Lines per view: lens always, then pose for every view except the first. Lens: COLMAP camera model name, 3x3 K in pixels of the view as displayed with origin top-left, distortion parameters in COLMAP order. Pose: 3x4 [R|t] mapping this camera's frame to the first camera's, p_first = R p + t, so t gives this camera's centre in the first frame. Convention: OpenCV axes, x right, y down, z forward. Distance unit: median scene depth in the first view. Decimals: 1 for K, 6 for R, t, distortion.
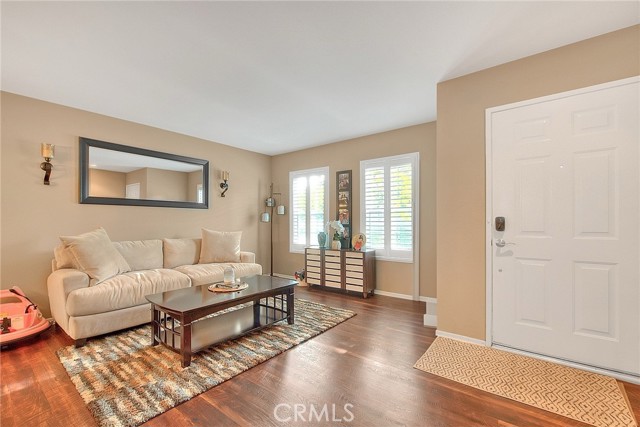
lens RADIAL K [[280.7, 0, 321.9], [0, 280.7, 220.2], [0, 0, 1]] dist [-0.018573, -0.000572]
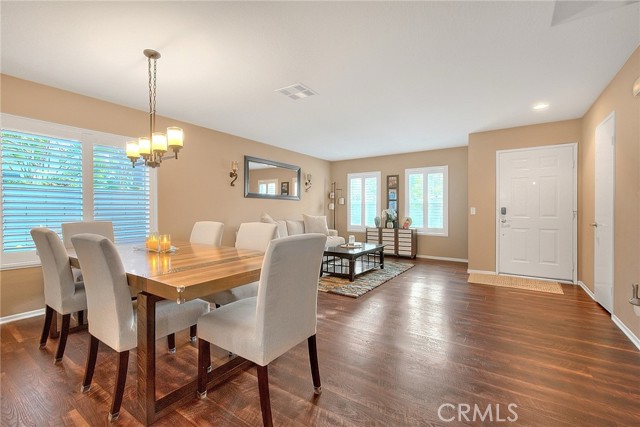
lens RADIAL K [[280.7, 0, 318.3], [0, 280.7, 209.2], [0, 0, 1]] dist [-0.018573, -0.000572]
pose [[0.999161, 0.003057, 0.040852, -0.402504], [-0.003254, 0.999983, 0.004756, -0.002727], [-0.040837, -0.004885, 0.999154, -0.490510]]
